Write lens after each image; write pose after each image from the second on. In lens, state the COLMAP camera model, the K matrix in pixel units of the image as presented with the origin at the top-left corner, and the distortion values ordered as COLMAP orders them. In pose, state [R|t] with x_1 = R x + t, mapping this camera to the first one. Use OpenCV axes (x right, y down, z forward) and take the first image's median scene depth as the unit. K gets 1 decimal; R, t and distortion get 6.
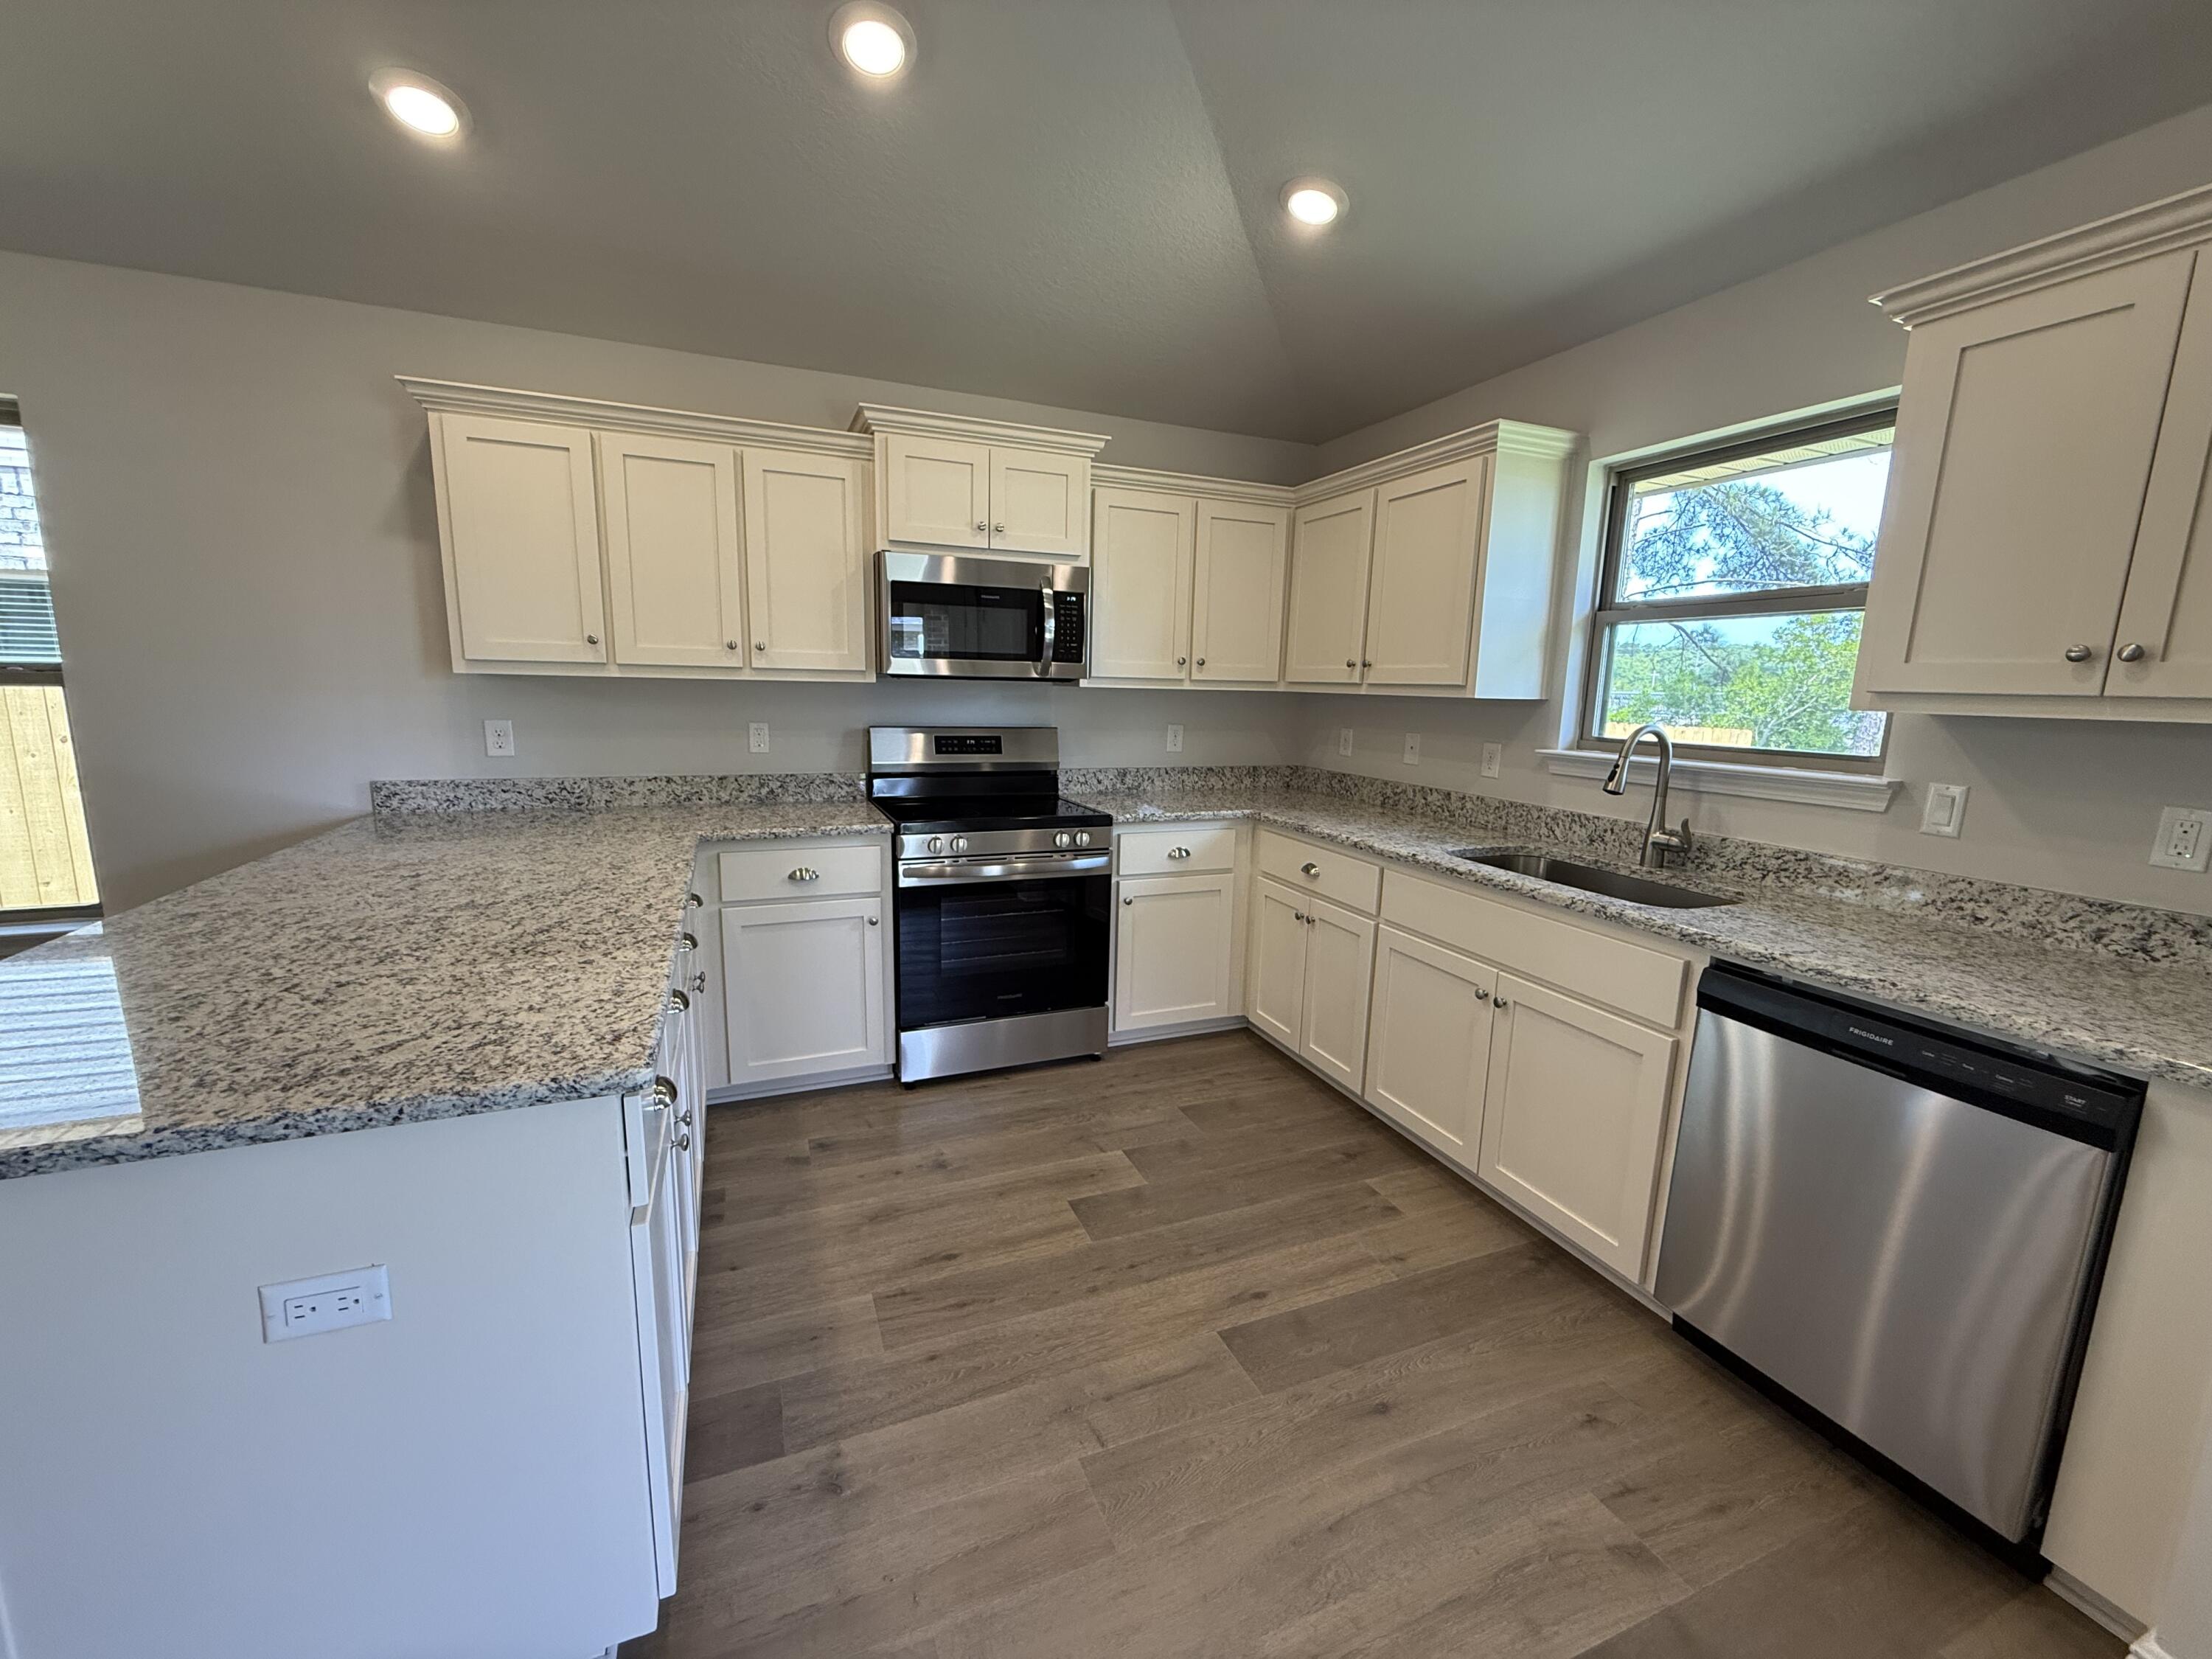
lens RADIAL K [[886.4, 0, 1111.6], [0, 886.4, 825.6], [0, 0, 1]] dist [0.000212, 0.000248]
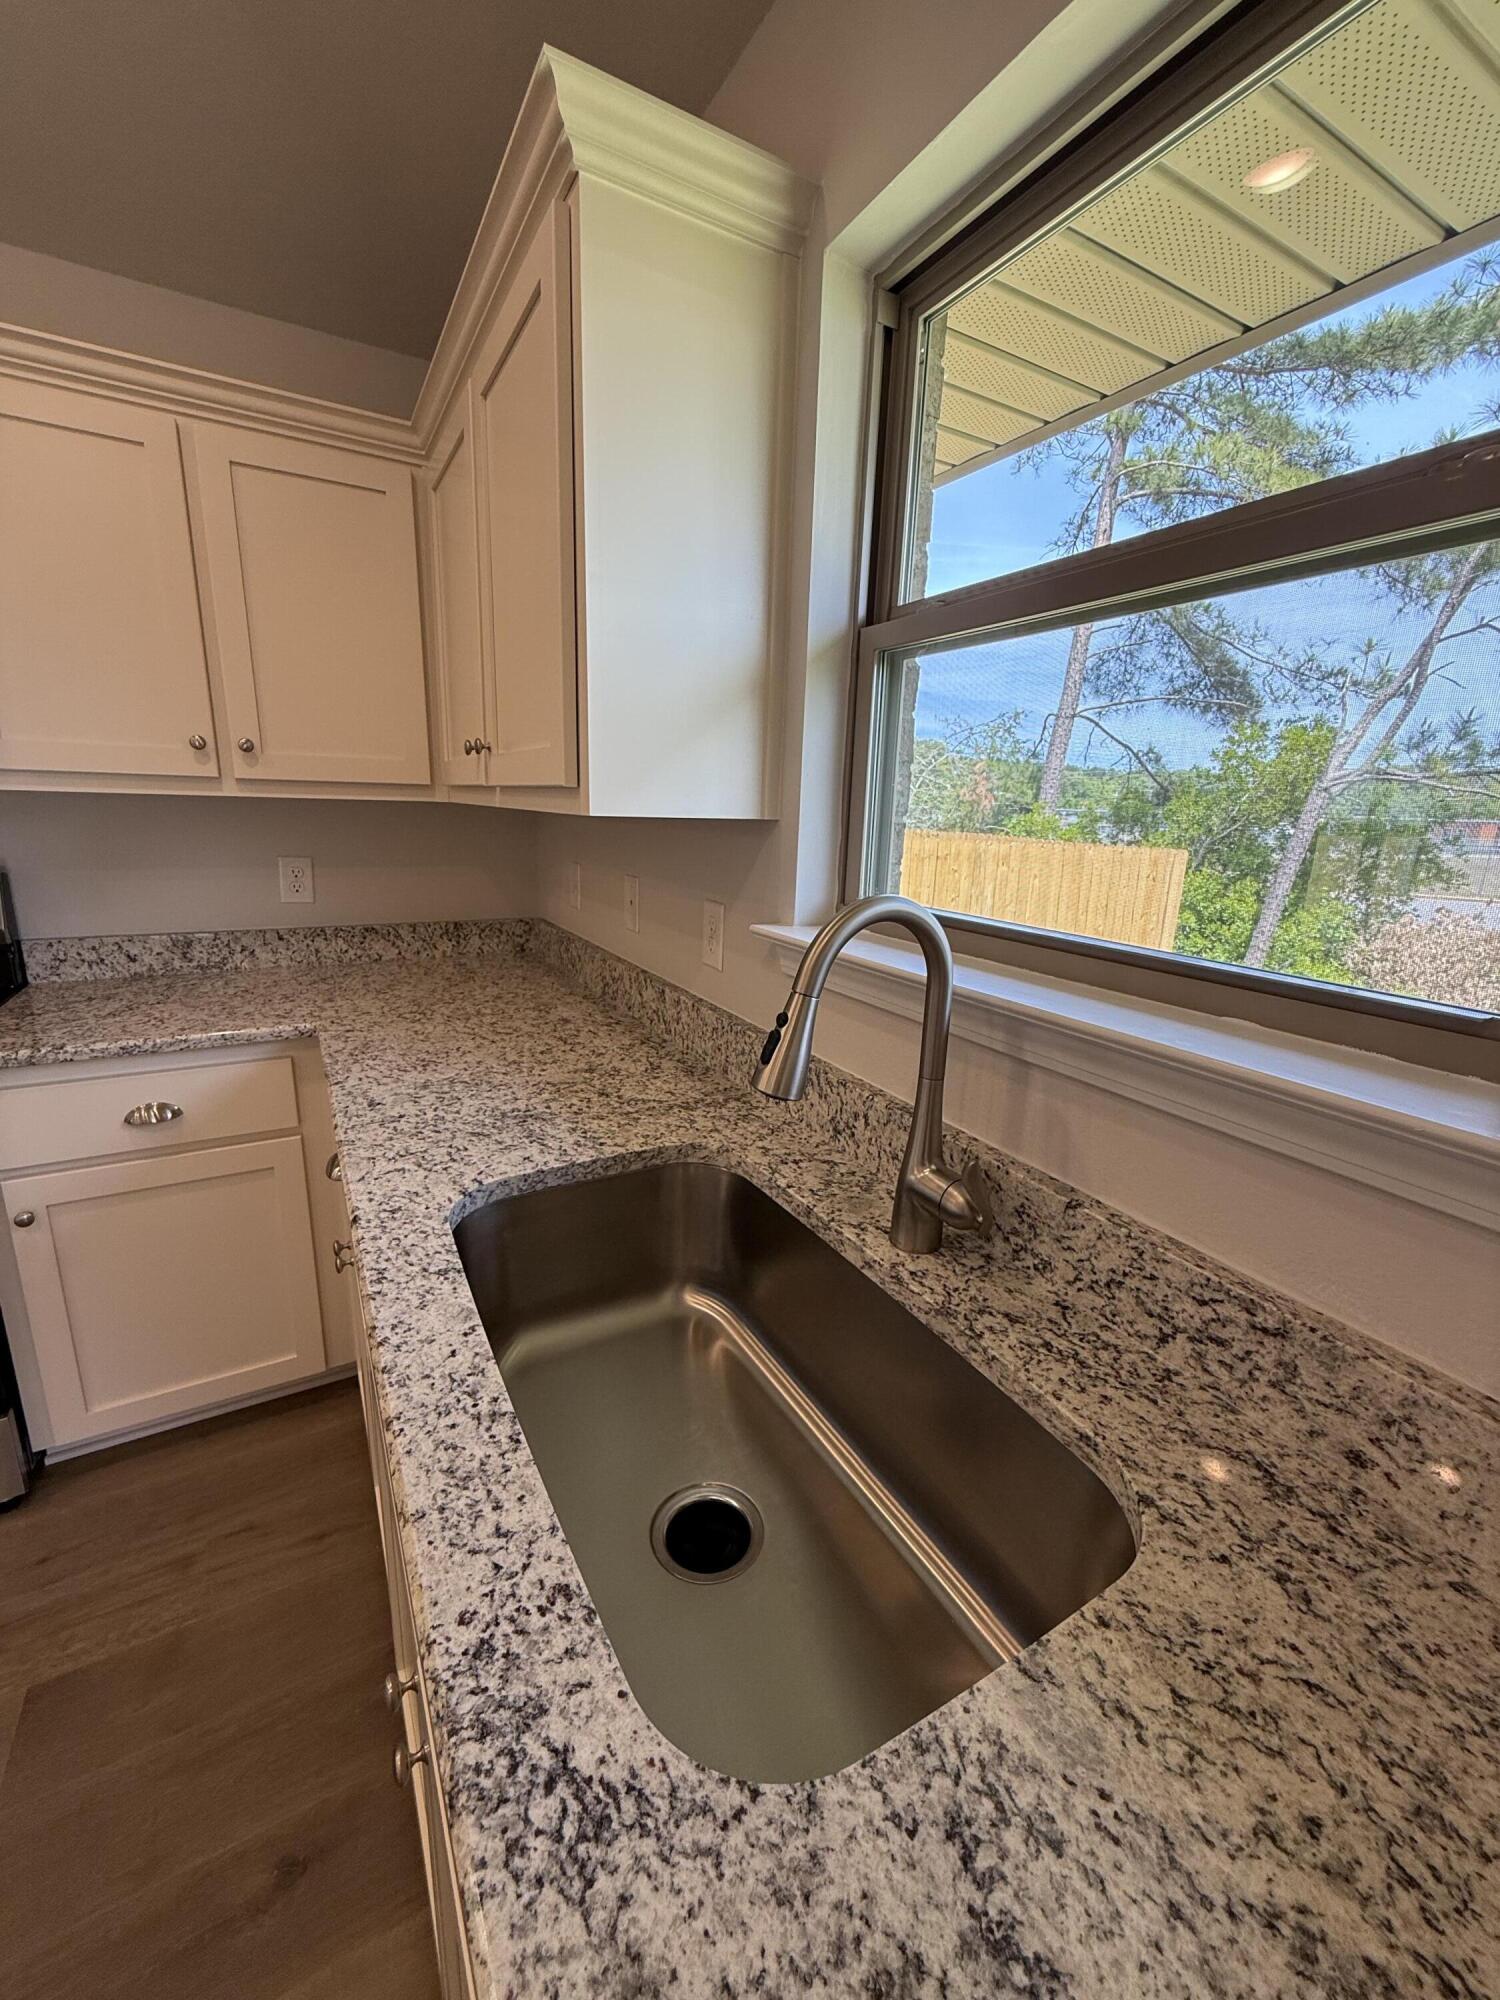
lens RADIAL K [[801.5, 0, 747.5], [0, 801.5, 998.4], [0, 0, 1]] dist [0.000212, 0.000248]
pose [[0.992192, -0.020059, 0.123093, 0.352190], [0.009398, 0.996200, 0.086586, -0.071090], [-0.124362, -0.084753, 0.988611, 0.471309]]
